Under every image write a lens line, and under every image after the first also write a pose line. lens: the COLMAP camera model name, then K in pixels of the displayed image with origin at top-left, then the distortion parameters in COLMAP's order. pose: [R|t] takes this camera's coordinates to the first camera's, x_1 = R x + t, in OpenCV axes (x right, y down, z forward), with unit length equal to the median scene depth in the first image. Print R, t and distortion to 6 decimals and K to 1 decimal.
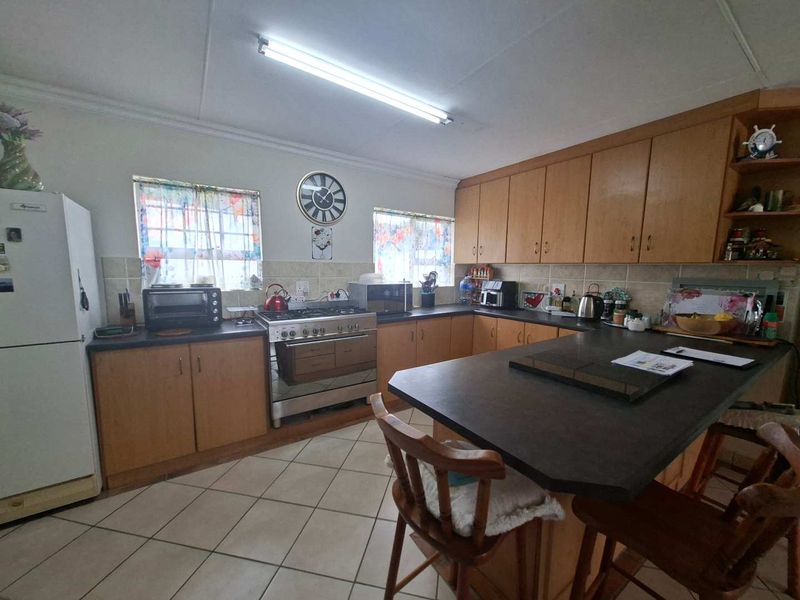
lens RADIAL K [[312.3, 0, 398.9], [0, 312.3, 305.4], [0, 0, 1]] dist [-0.013372, -0.000005]
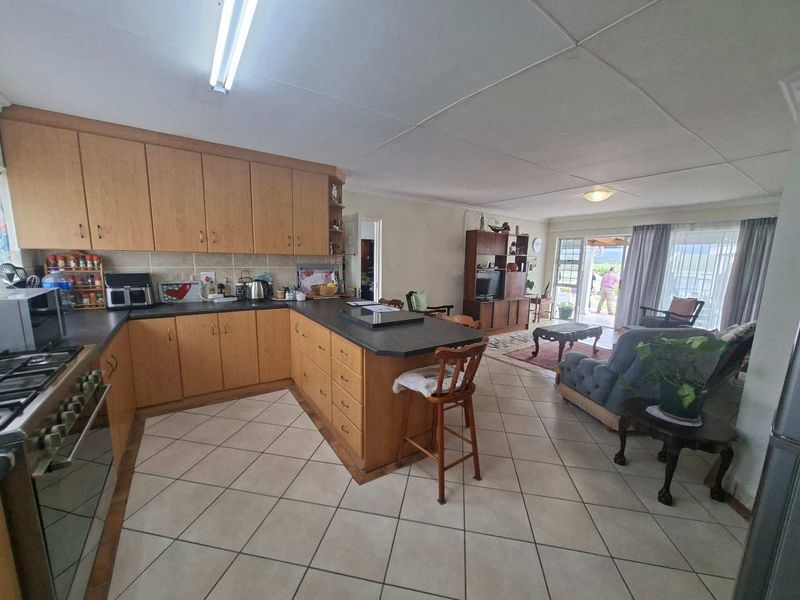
lens RADIAL K [[312.3, 0, 398.9], [0, 312.3, 305.4], [0, 0, 1]] dist [-0.013372, -0.000005]
pose [[-0.014759, -0.160253, 0.986966, -0.549998], [0.097807, 0.982108, 0.160927, -0.068352], [-0.995096, 0.098908, 0.001179, 0.404025]]
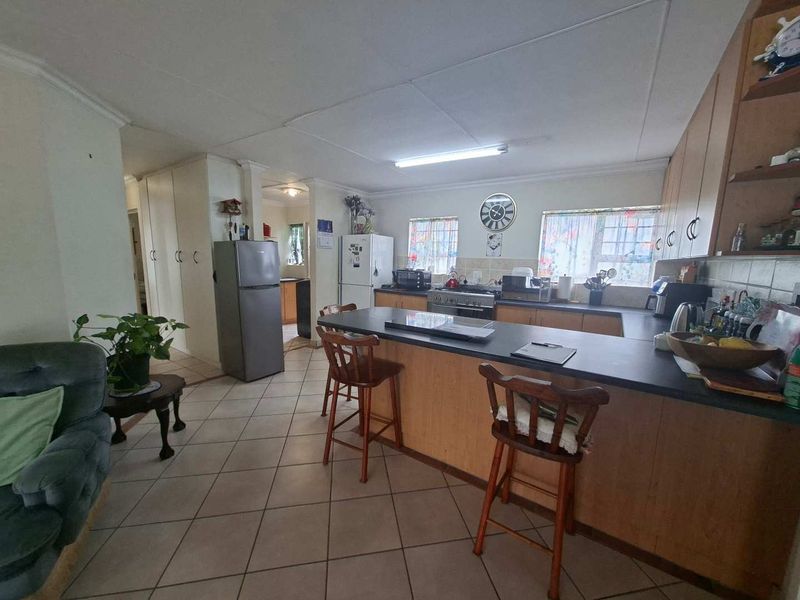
lens RADIAL K [[312.3, 0, 398.9], [0, 312.3, 305.4], [0, 0, 1]] dist [-0.013372, -0.000005]
pose [[0.360375, 0.138937, -0.922403, 0.925704], [-0.130216, 0.986656, 0.097741, -0.012660], [0.923674, 0.084889, 0.373658, 0.105666]]
